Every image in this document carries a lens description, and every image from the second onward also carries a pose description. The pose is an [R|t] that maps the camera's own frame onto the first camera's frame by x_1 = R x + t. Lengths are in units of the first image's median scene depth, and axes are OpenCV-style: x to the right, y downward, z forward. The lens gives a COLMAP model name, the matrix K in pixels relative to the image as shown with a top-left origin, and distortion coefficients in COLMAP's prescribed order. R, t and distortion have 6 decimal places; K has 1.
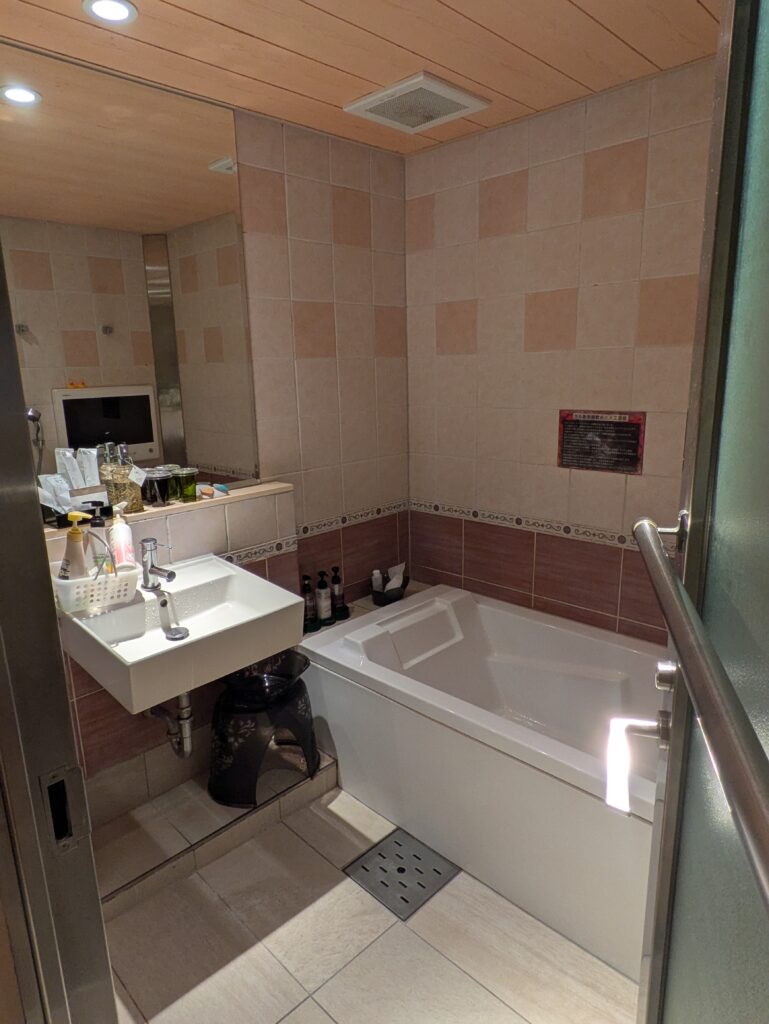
lens RADIAL K [[597.2, 0, 384.5], [0, 597.2, 512.0], [0, 0, 1]] dist [-0.000608, -0.001102]
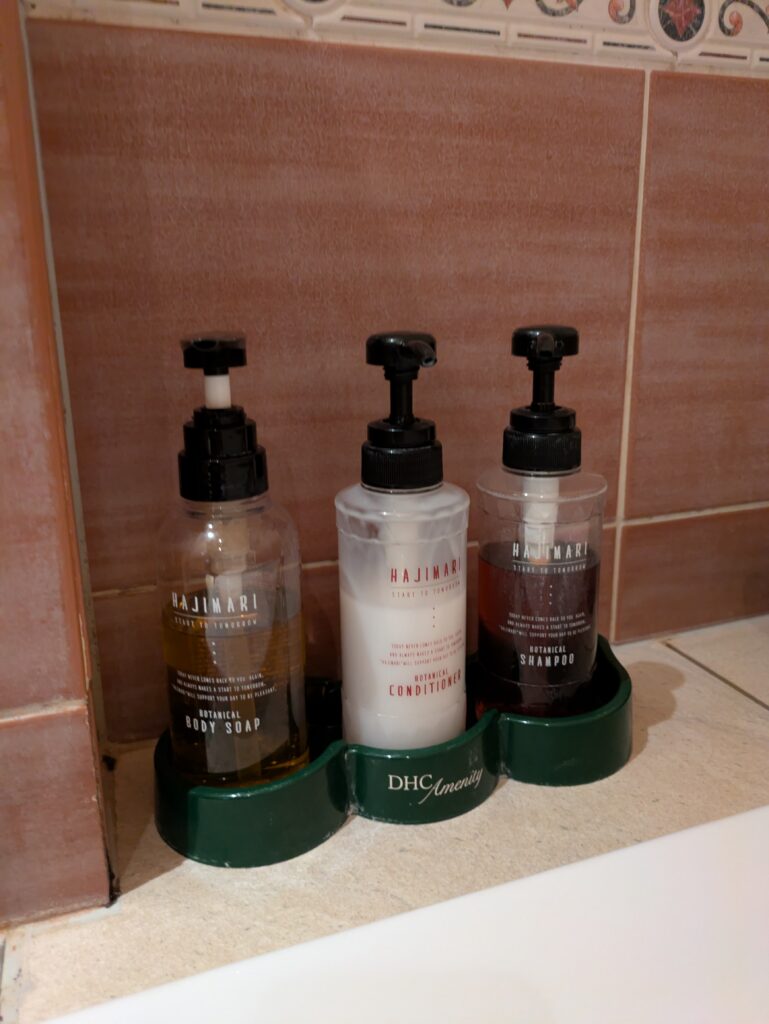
lens RADIAL K [[748.8, 0, 384.5], [0, 748.8, 512.0], [0, 0, 1]] dist [0.002042, 0.000739]
pose [[0.903943, 0.116082, -0.411597, -0.047117], [-0.093627, 0.992825, 0.074384, 0.122502], [0.417279, -0.028702, 0.908325, 0.868846]]
